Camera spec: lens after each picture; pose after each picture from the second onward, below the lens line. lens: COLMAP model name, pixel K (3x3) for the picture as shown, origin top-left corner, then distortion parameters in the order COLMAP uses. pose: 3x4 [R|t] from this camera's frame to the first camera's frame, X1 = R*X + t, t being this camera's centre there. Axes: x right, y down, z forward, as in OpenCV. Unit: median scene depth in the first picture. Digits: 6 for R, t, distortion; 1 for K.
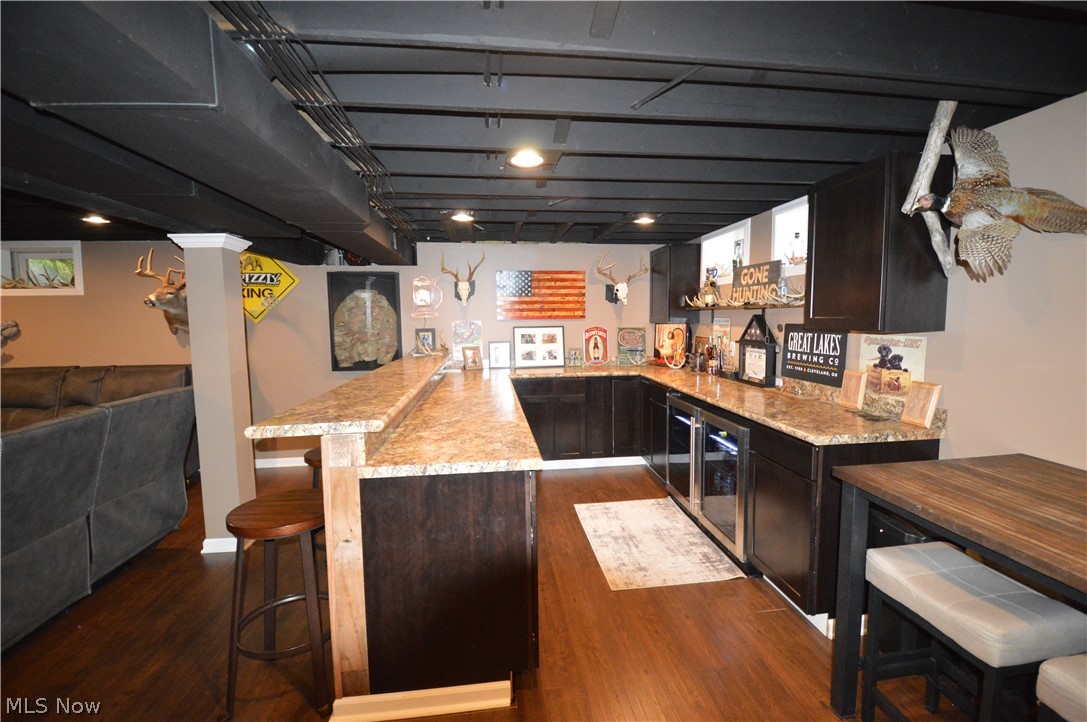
lens RADIAL K [[489.9, 0, 552.3], [0, 489.9, 359.0], [0, 0, 1]] dist [-0.007513, -0.011701]
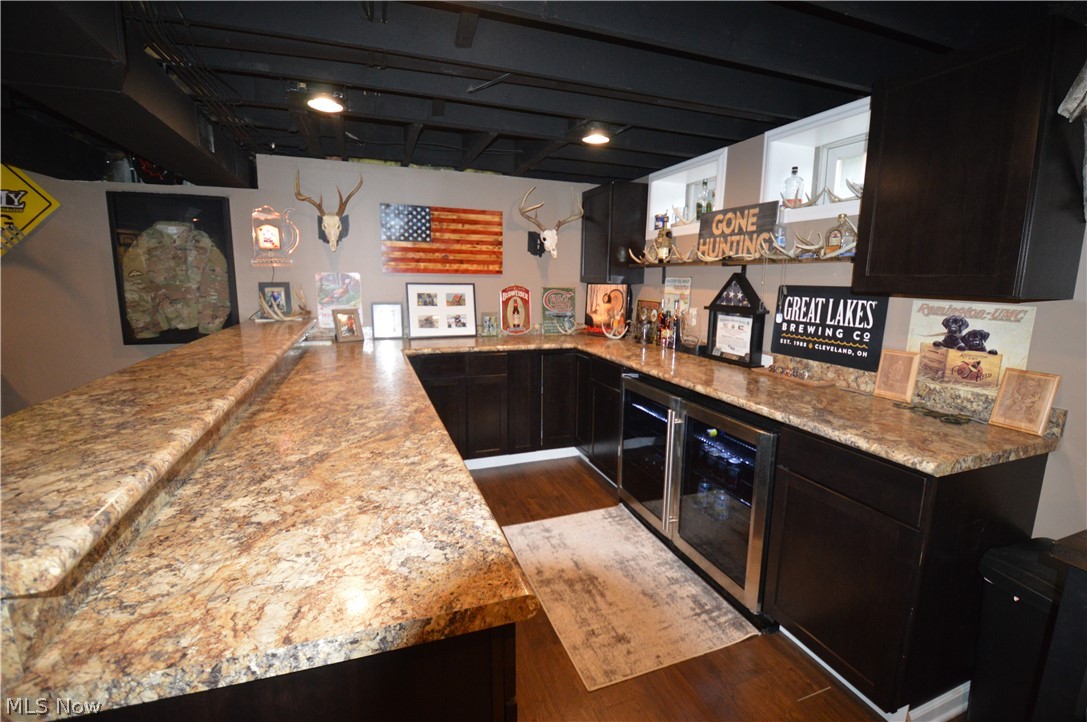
lens RADIAL K [[489.9, 0, 557.7], [0, 489.9, 359.2], [0, 0, 1]] dist [-0.007513, -0.011701]
pose [[0.970652, -0.013738, 0.240097, -0.048412], [-0.005110, 0.996963, 0.077703, -0.012513], [-0.240436, -0.076649, 0.967634, 0.297454]]
